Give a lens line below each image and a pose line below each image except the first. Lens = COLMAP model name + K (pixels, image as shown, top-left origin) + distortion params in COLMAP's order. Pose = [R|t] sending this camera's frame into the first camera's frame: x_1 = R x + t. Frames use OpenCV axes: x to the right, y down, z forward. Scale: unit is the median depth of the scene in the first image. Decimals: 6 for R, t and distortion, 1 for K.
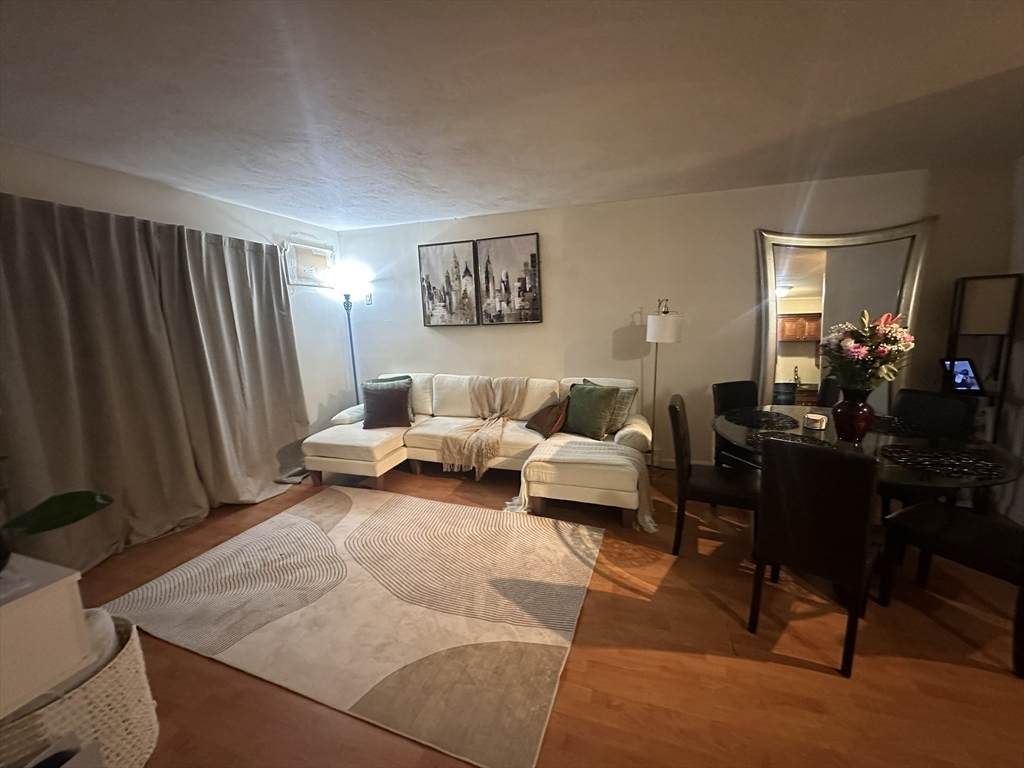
lens RADIAL K [[408.0, 0, 511.0], [0, 408.0, 381.9], [0, 0, 1]] dist [-0.006037, -0.000253]
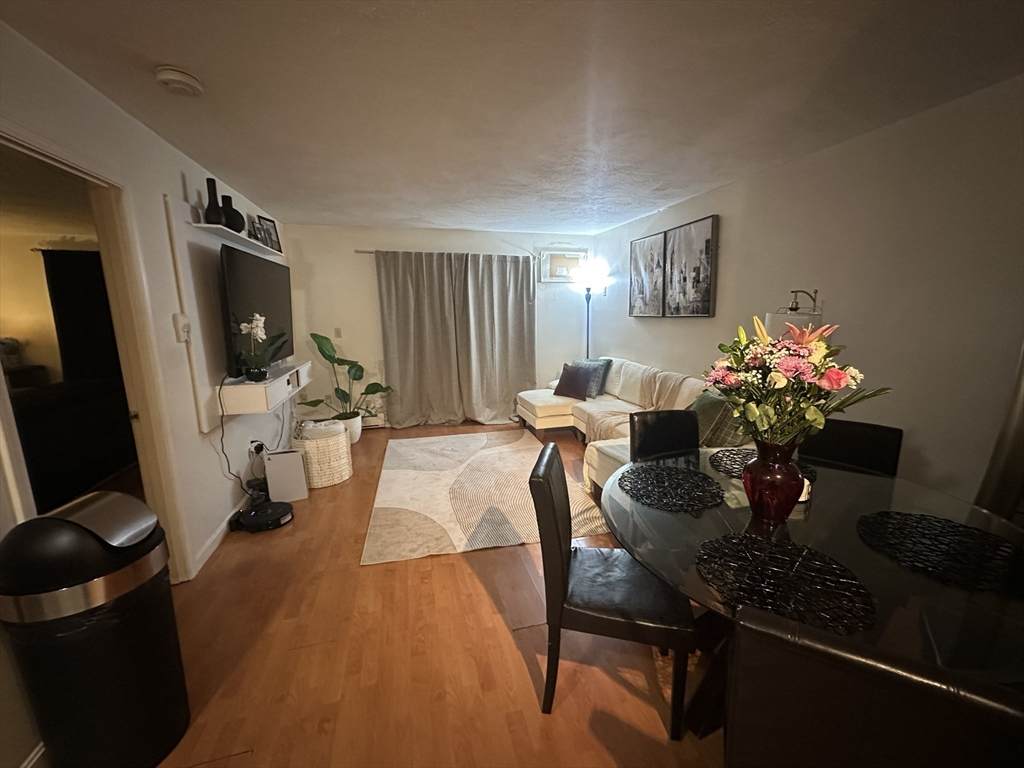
lens RADIAL K [[408.0, 0, 513.3], [0, 408.0, 385.6], [0, 0, 1]] dist [-0.006037, -0.000253]
pose [[0.547928, 0.173538, -0.818327, 0.594892], [-0.136522, 0.983681, 0.117192, -0.044710], [0.825310, 0.047507, 0.562678, 0.159416]]
